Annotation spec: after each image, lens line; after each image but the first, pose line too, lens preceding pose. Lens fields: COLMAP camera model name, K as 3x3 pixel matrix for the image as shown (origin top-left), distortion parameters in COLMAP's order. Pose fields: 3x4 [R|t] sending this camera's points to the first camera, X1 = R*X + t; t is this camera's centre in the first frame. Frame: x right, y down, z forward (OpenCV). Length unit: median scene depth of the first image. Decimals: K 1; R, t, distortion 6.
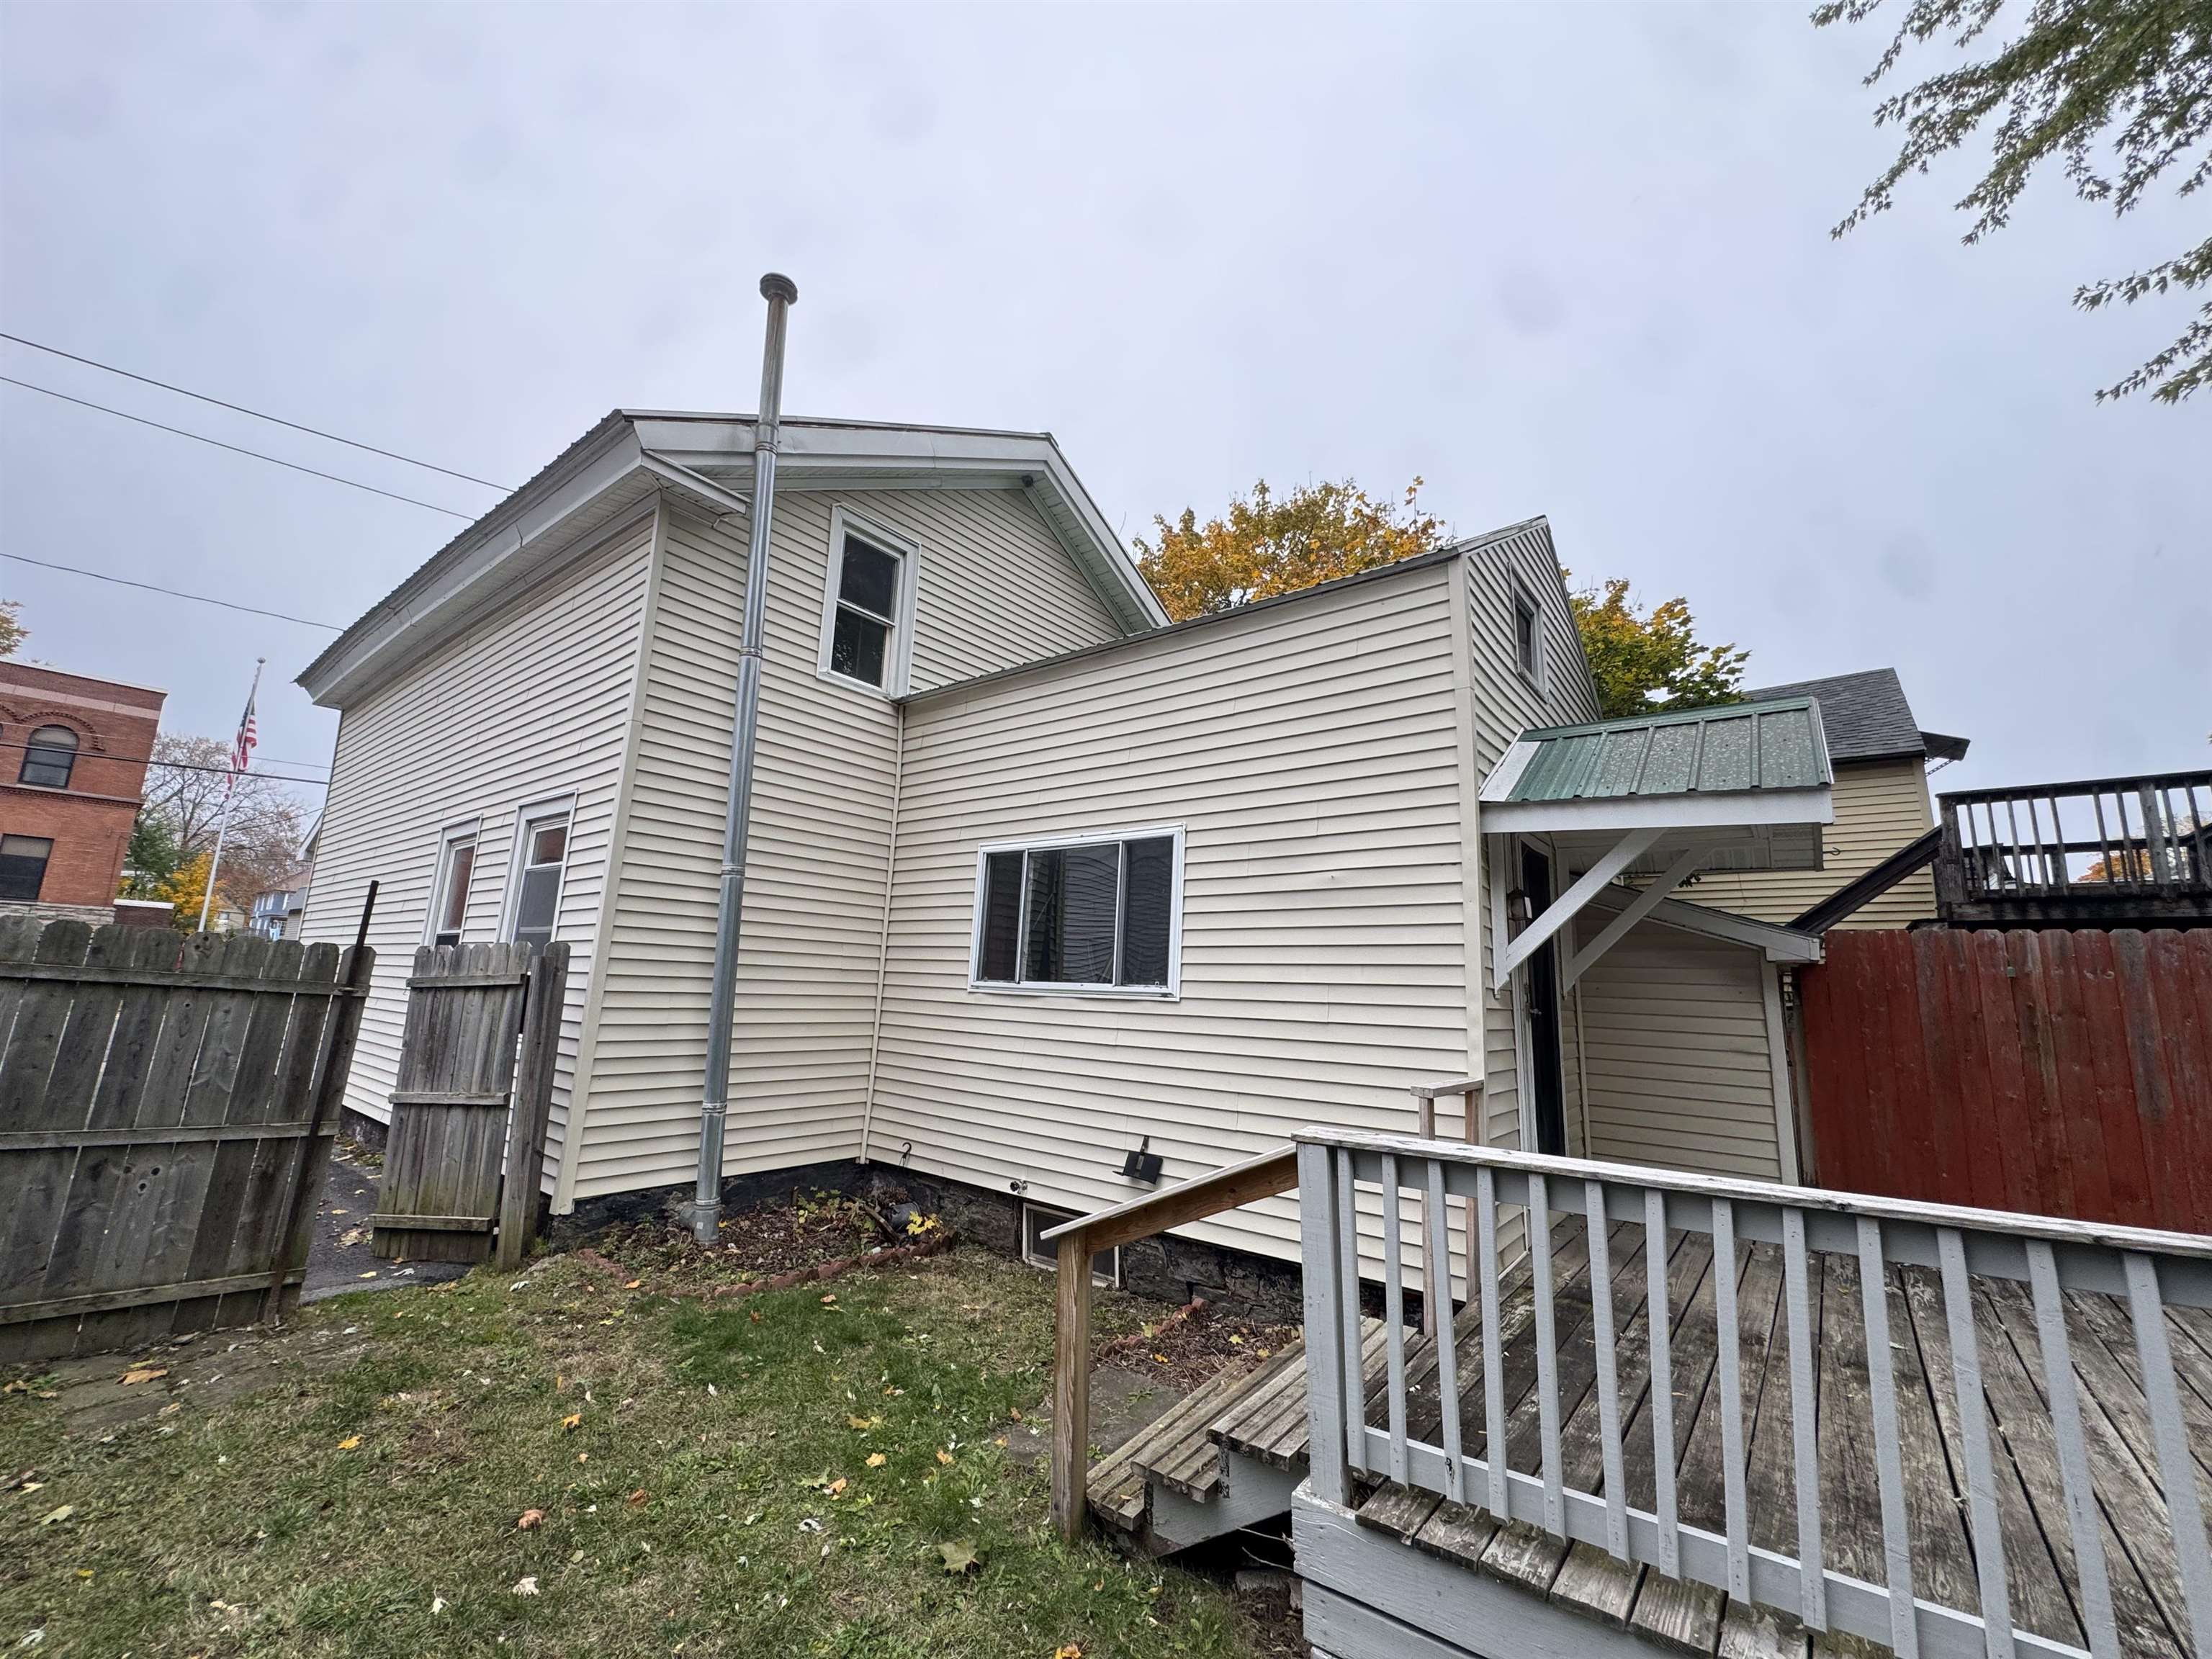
lens RADIAL K [[883.1, 0, 1102.4], [0, 883.1, 819.2], [0, 0, 1]] dist [-0.005097, 0.000738]
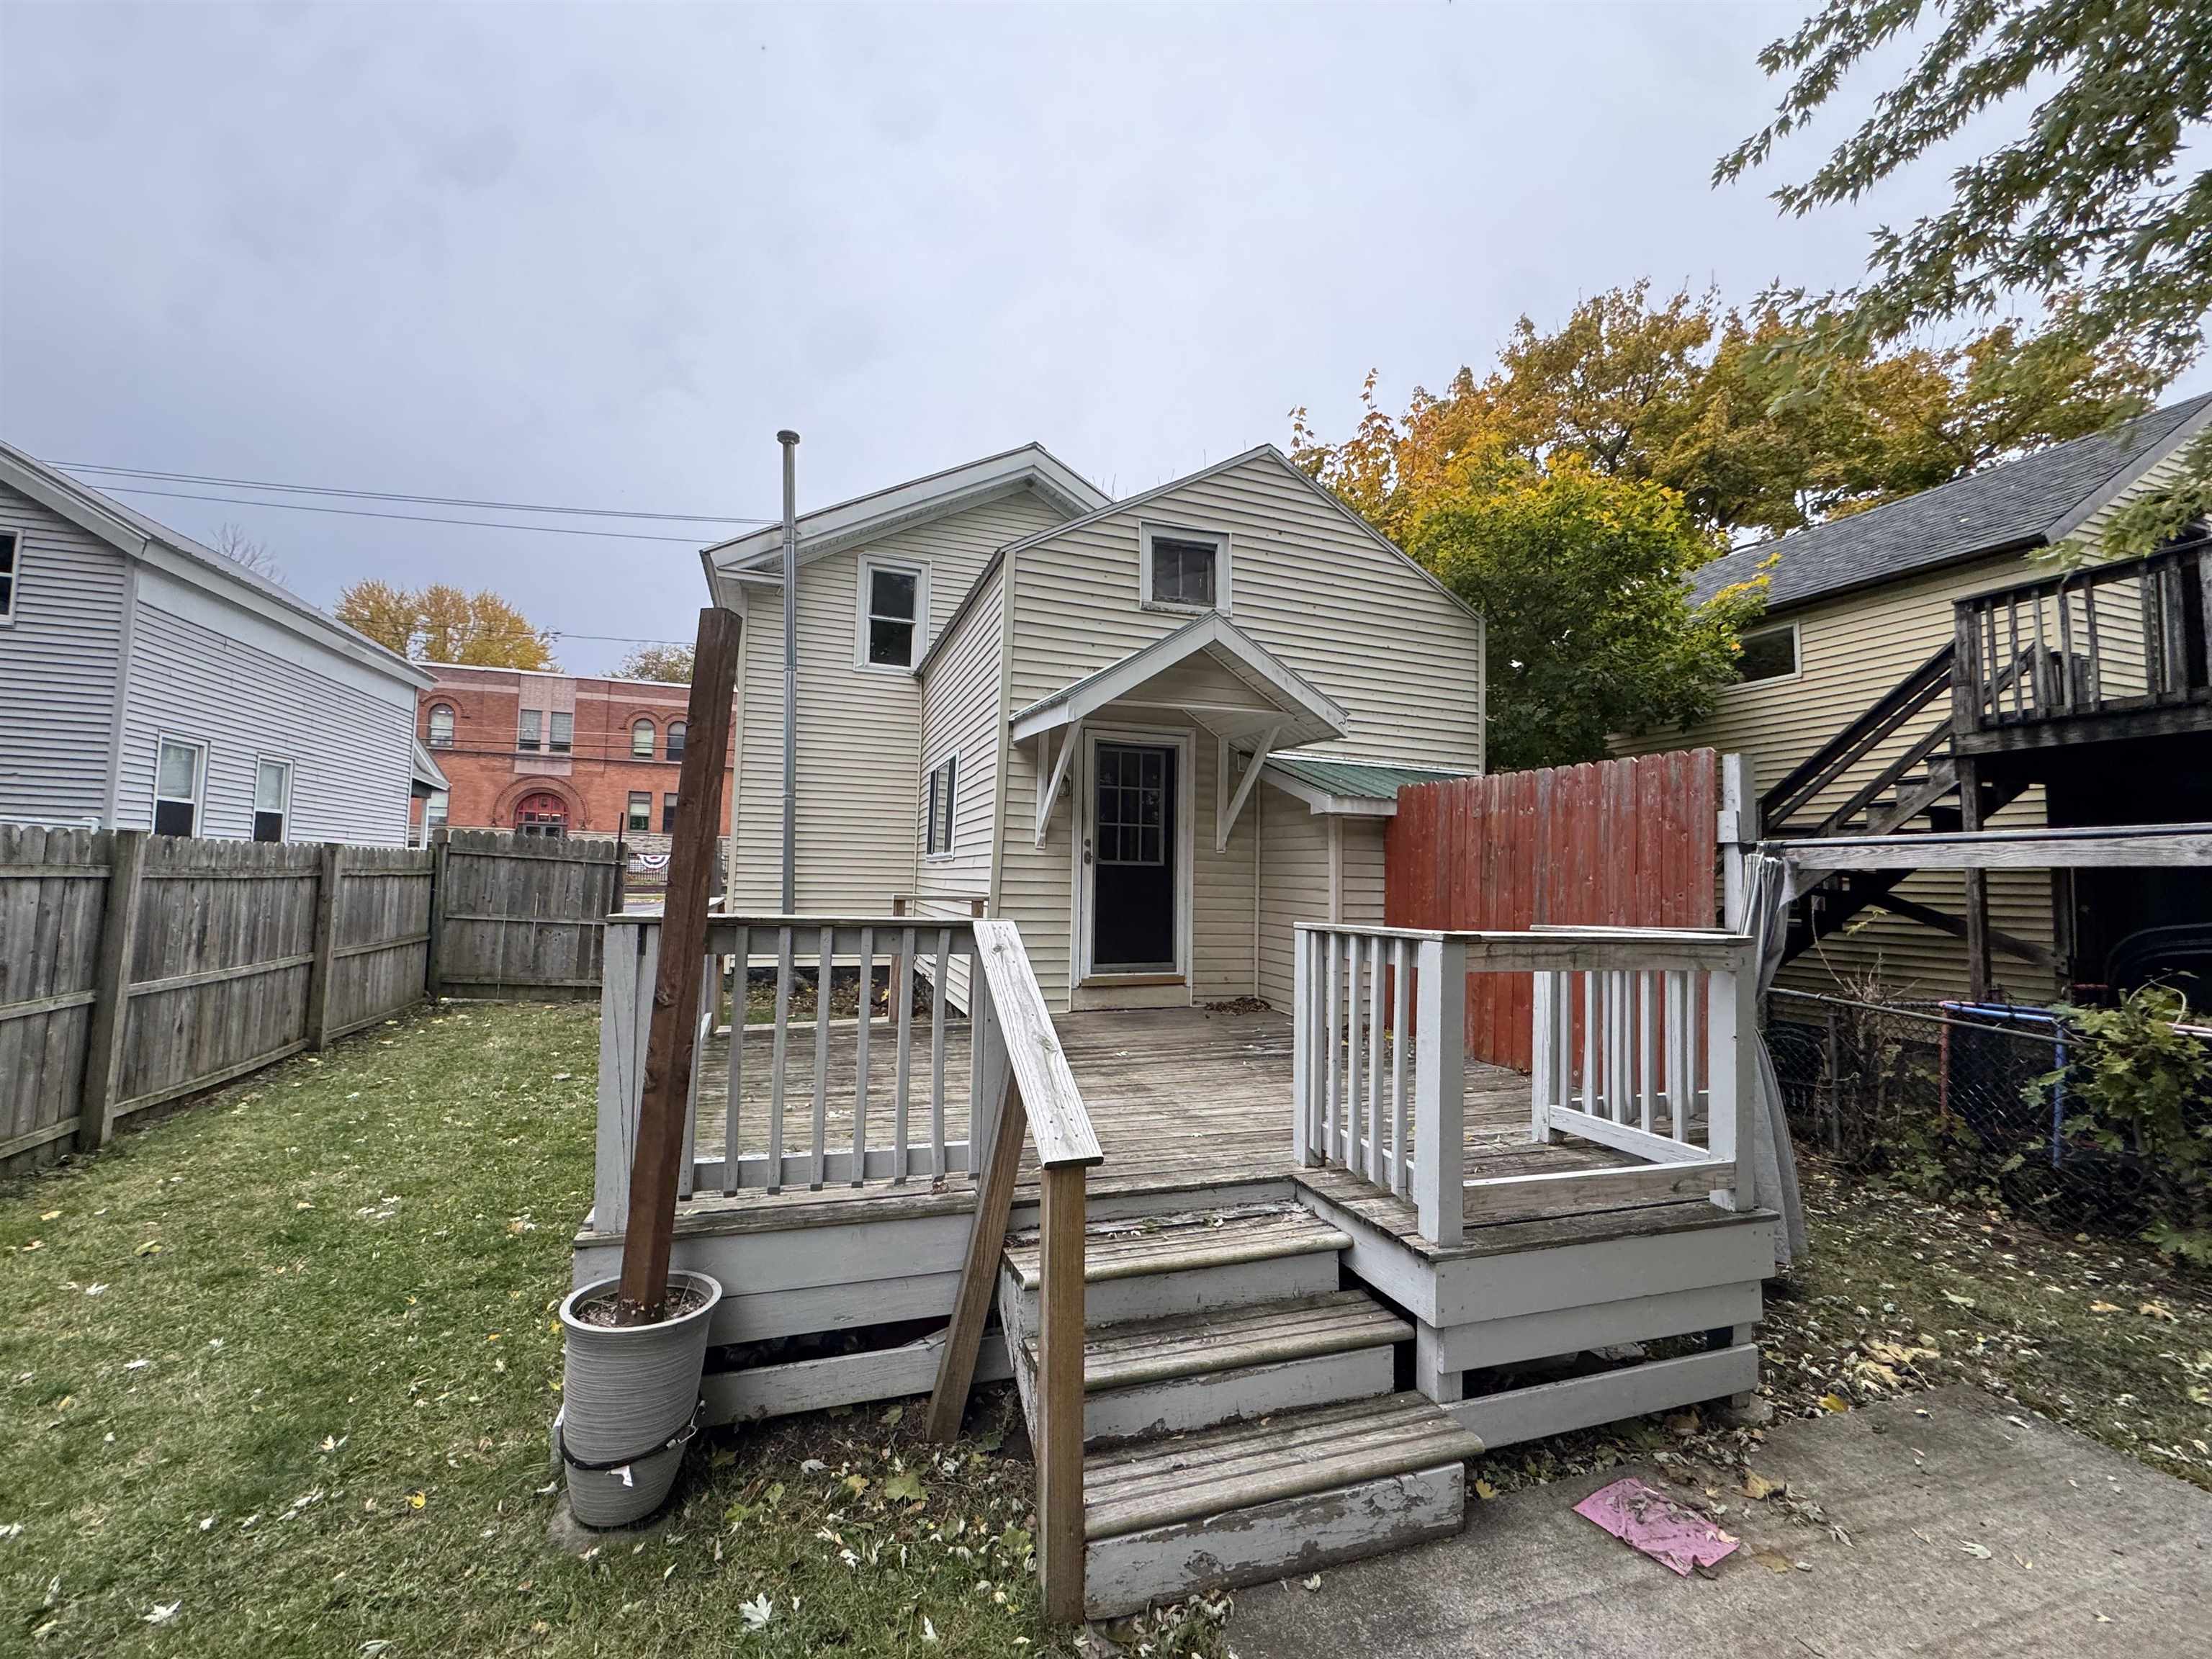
lens RADIAL K [[883.1, 0, 1105.8], [0, 883.1, 826.7], [0, 0, 1]] dist [-0.005097, 0.000738]
pose [[0.852127, -0.047029, -0.521218, 0.804404], [0.106363, 0.990731, 0.084497, 0.029633], [0.512413, -0.127441, 0.849230, -0.144932]]
